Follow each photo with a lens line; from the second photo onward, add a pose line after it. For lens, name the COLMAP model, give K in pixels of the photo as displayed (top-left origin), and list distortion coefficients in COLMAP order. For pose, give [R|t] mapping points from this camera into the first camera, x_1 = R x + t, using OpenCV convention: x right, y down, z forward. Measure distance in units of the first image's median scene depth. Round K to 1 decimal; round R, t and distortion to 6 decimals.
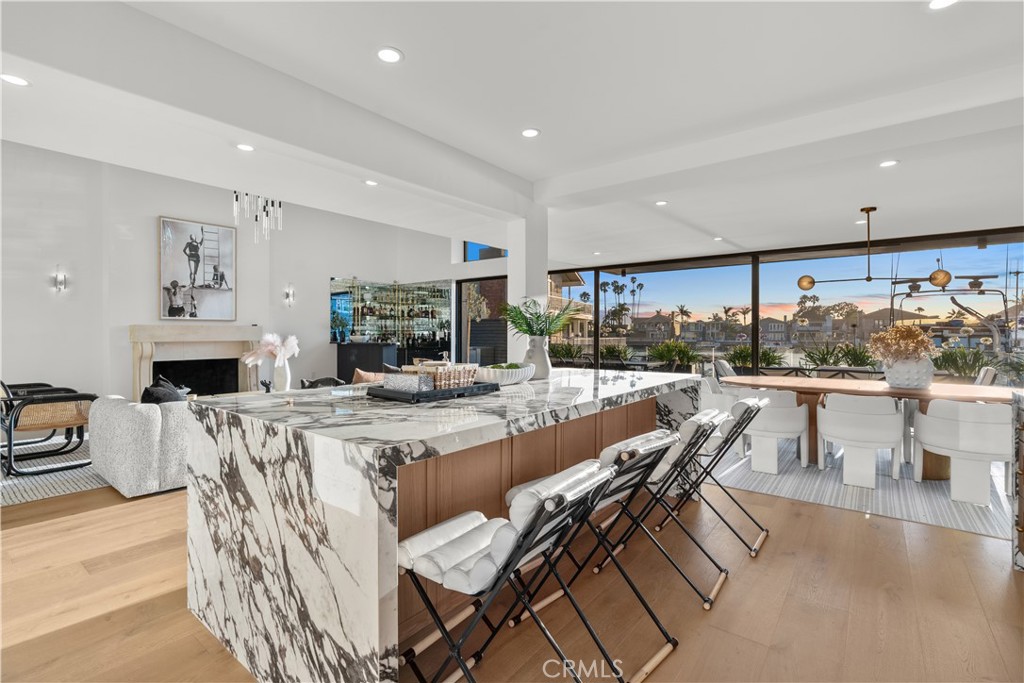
lens RADIAL K [[470.8, 0, 513.7], [0, 470.8, 334.4], [0, 0, 1]] dist [0.004473, 0.000352]
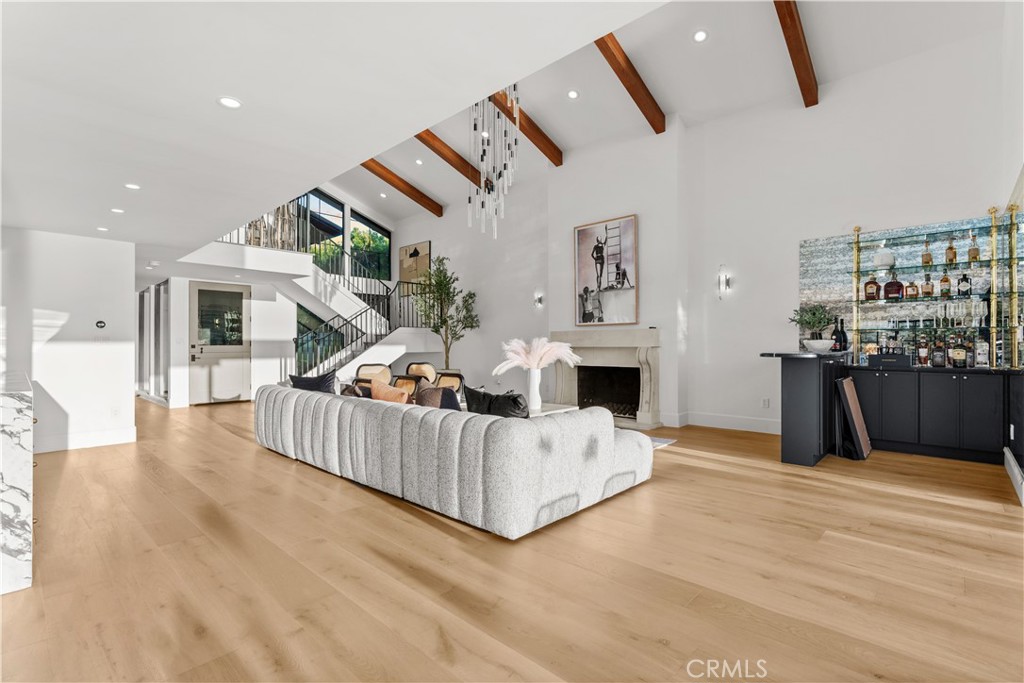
lens RADIAL K [[470.8, 0, 511.7], [0, 470.8, 341.1], [0, 0, 1]] dist [0.004473, 0.000352]
pose [[-0.100246, -0.012136, -0.994889, 0.291285], [-0.003625, 0.999923, -0.011832, 0.014558], [0.994956, 0.002421, -0.100282, 0.915648]]
